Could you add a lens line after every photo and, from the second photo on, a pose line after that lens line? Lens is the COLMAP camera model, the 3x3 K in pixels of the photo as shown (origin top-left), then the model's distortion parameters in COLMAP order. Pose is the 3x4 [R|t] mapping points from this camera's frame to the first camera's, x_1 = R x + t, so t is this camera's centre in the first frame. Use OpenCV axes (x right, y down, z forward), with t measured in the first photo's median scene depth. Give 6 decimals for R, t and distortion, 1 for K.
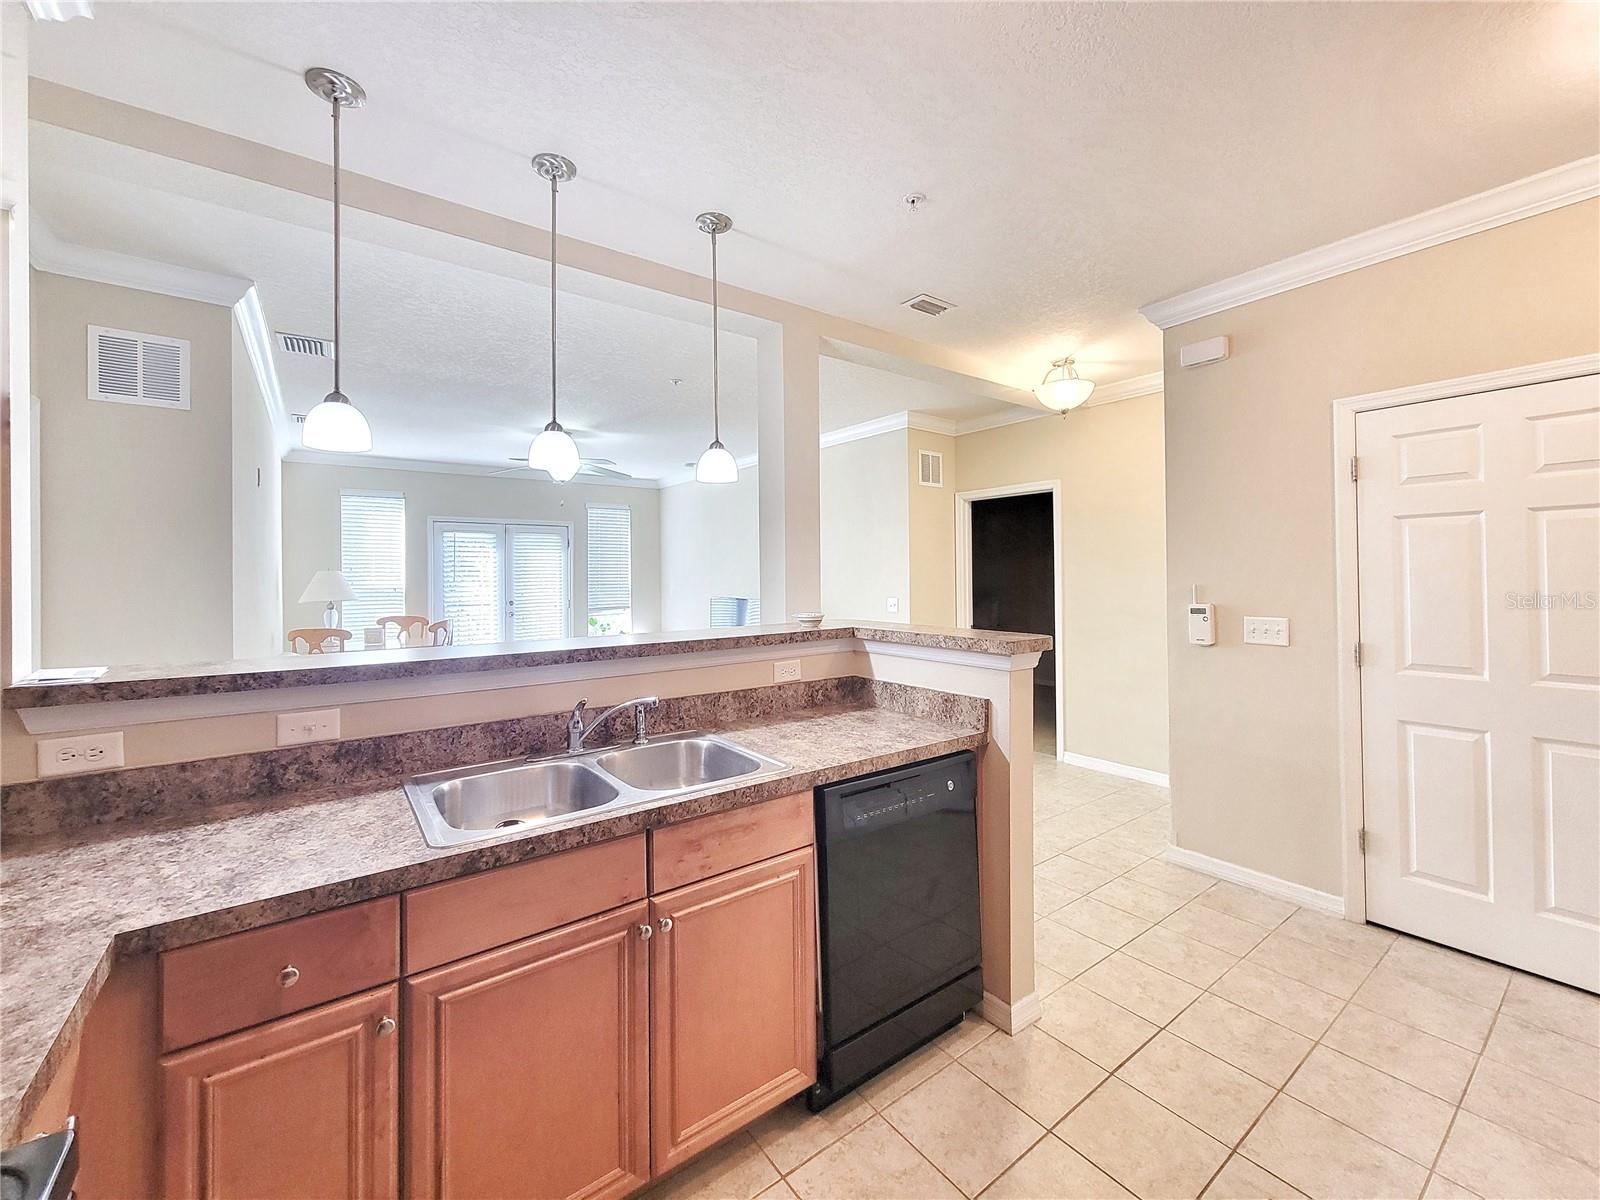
lens RADIAL K [[653.7, 0, 802.7], [0, 653.7, 564.6], [0, 0, 1]] dist [-0.001078, 0.000899]
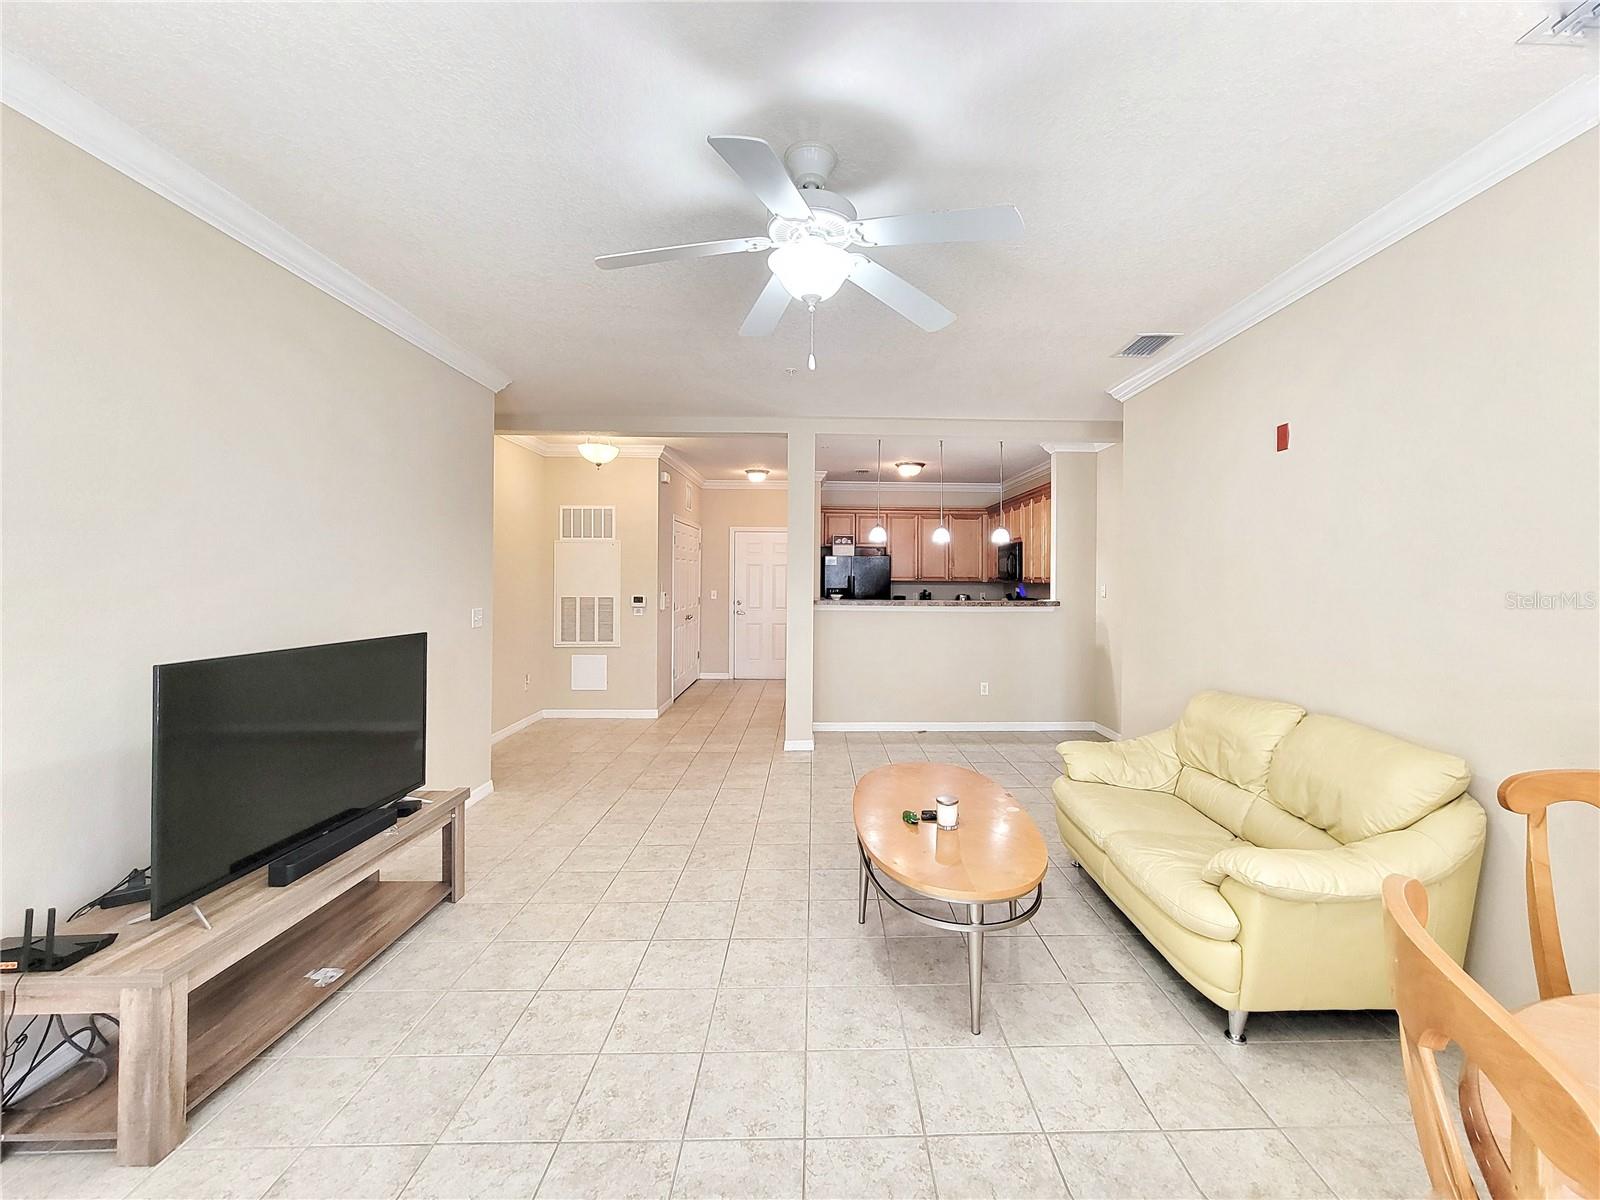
lens RADIAL K [[653.7, 0, 836.6], [0, 653.7, 572.1], [0, 0, 1]] dist [-0.001078, 0.000899]
pose [[-0.823879, 0.007671, 0.566714, -1.108000], [-0.007538, 0.999672, -0.024491, 0.045173], [-0.566716, -0.024449, -0.823551, 2.466809]]
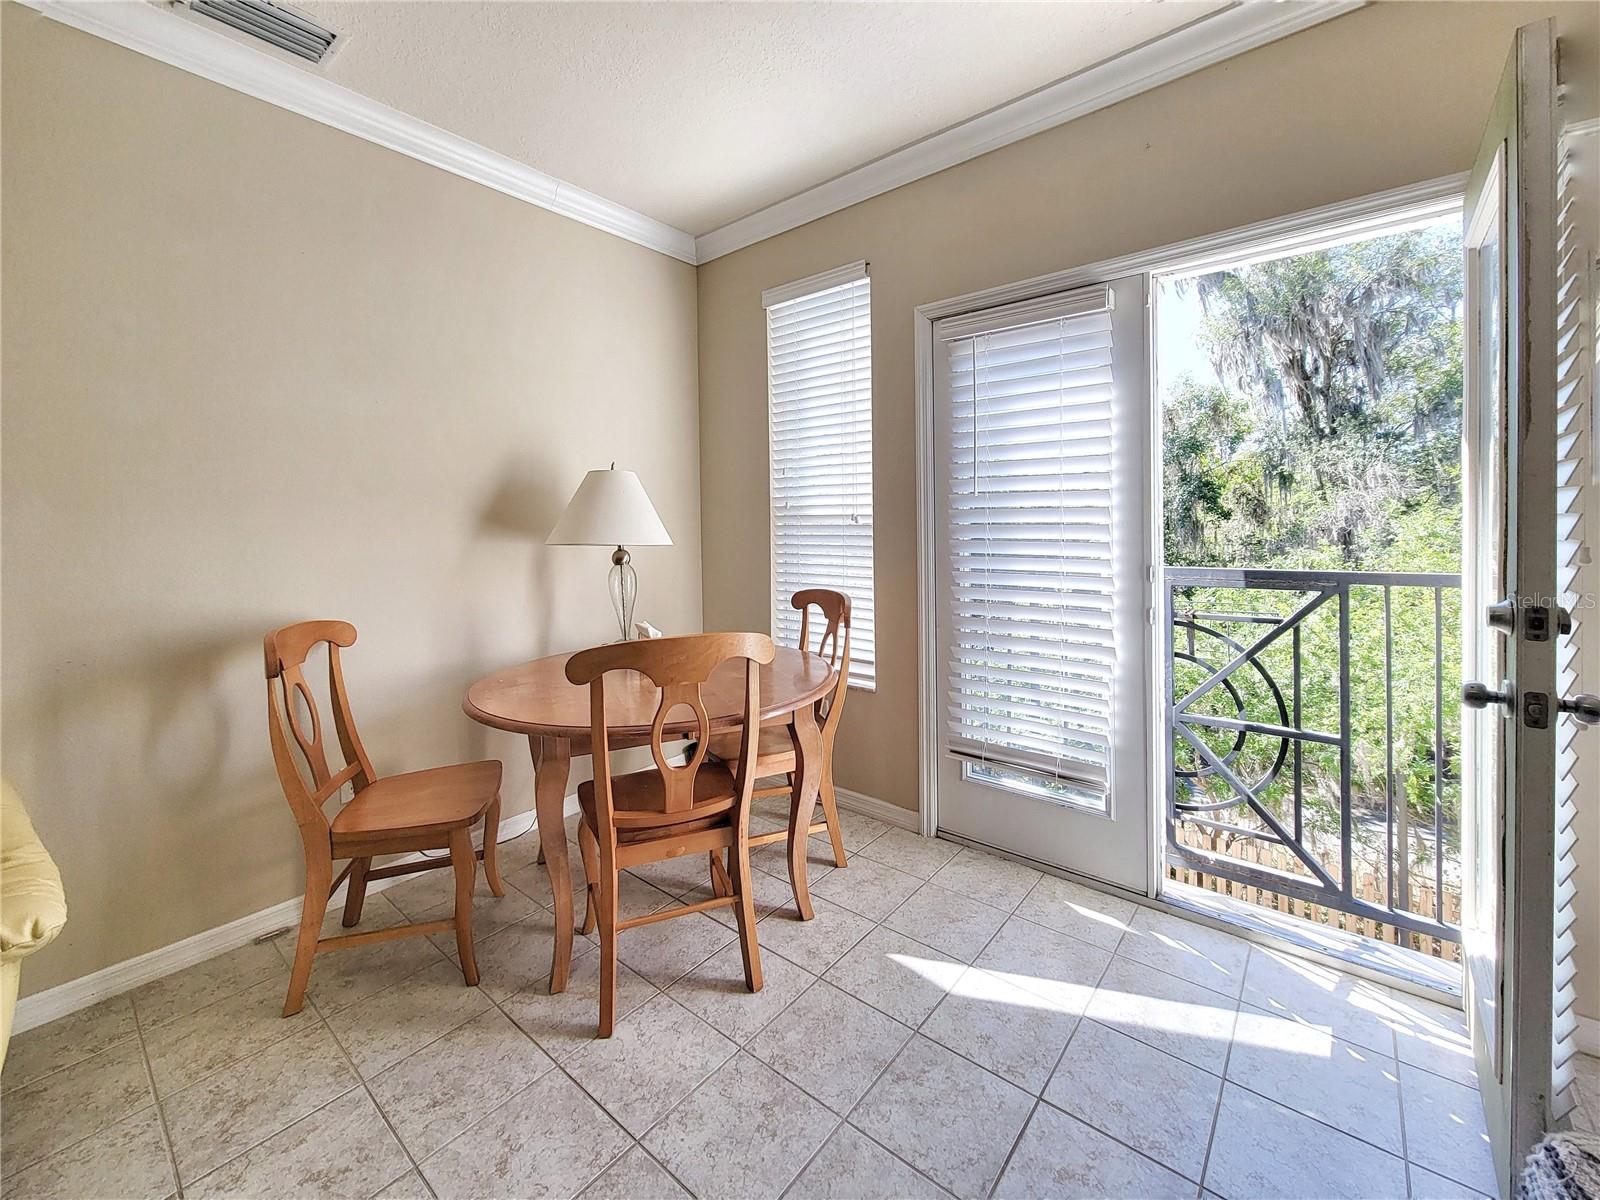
lens RADIAL K [[653.7, 0, 791.5], [0, 653.7, 536.3], [0, 0, 1]] dist [-0.001078, 0.000899]
pose [[0.257918, 0.015539, -0.966042, -0.617759], [0.023359, 0.999478, 0.022313, 0.091364], [0.965884, -0.028321, 0.257421, 2.056089]]
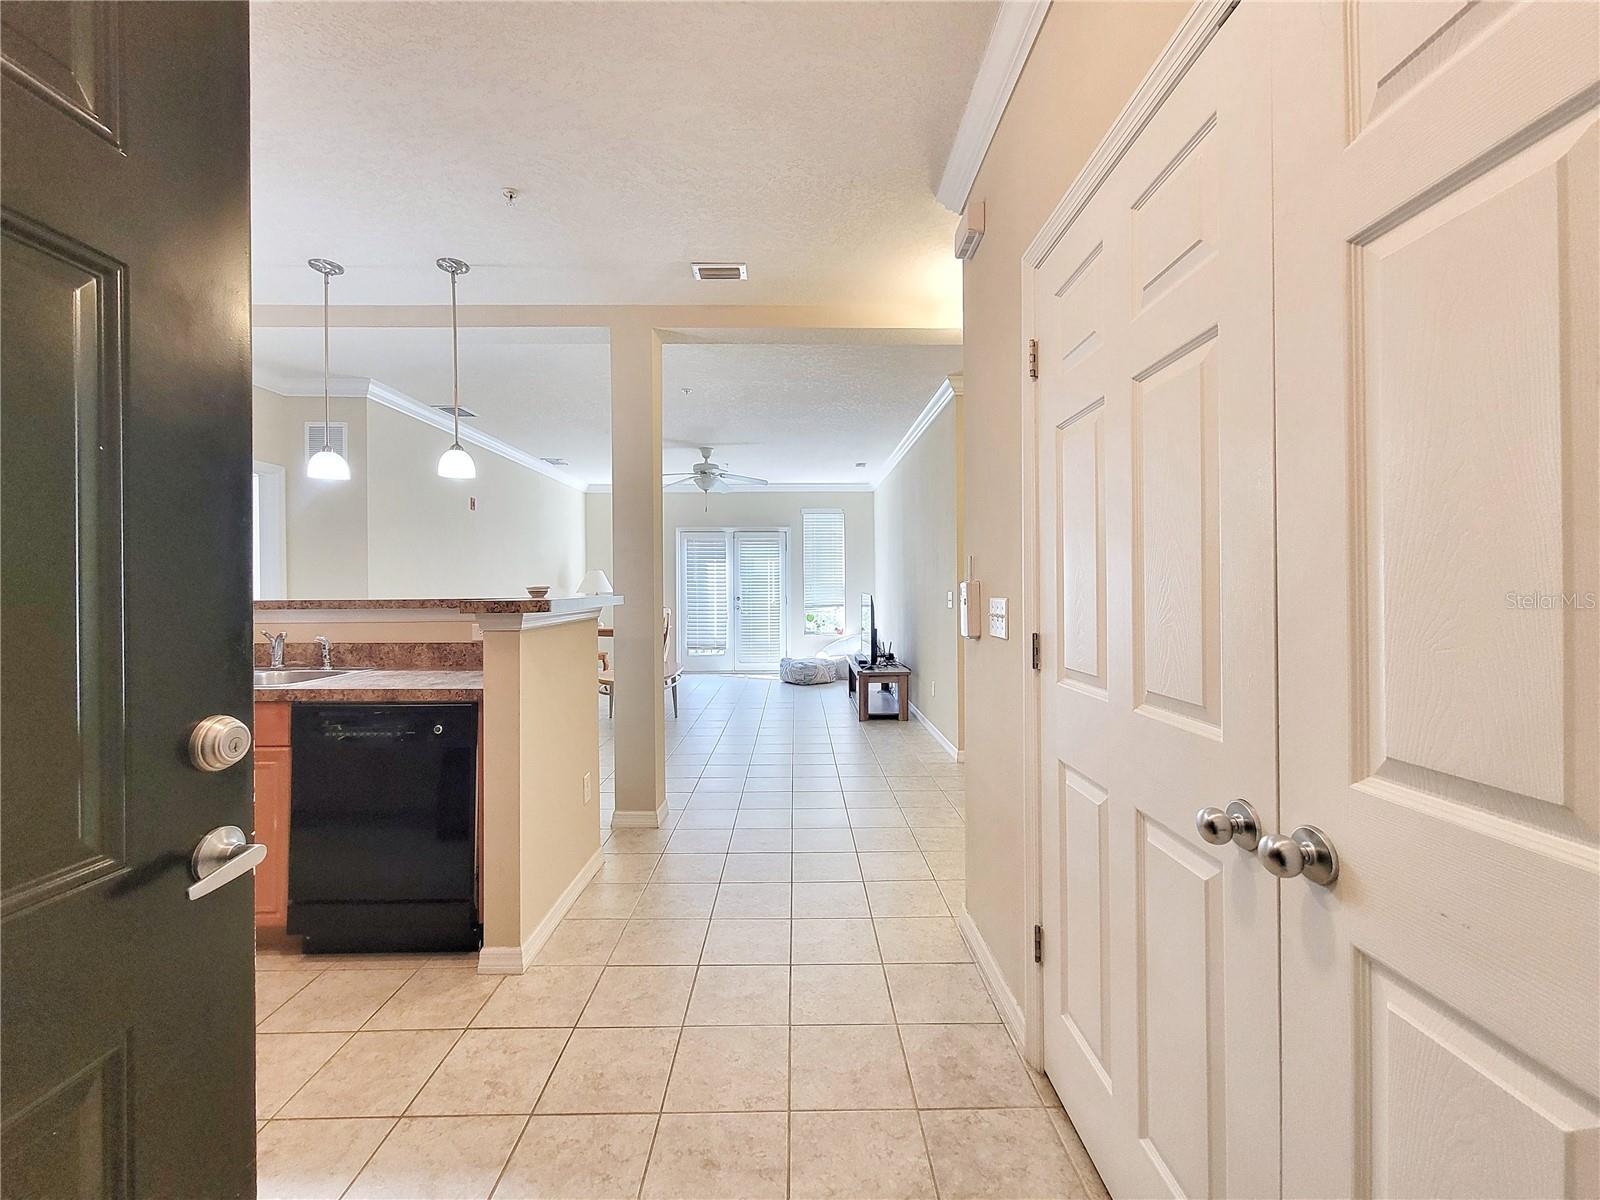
lens RADIAL K [[653.7, 0, 801.0], [0, 653.7, 587.5], [0, 0, 1]] dist [-0.001078, 0.000899]
pose [[0.808645, 0.004057, -0.588283, 0.881621], [0.007135, 0.999835, 0.016703, 0.052560], [0.588254, -0.017704, 0.808483, 0.300175]]
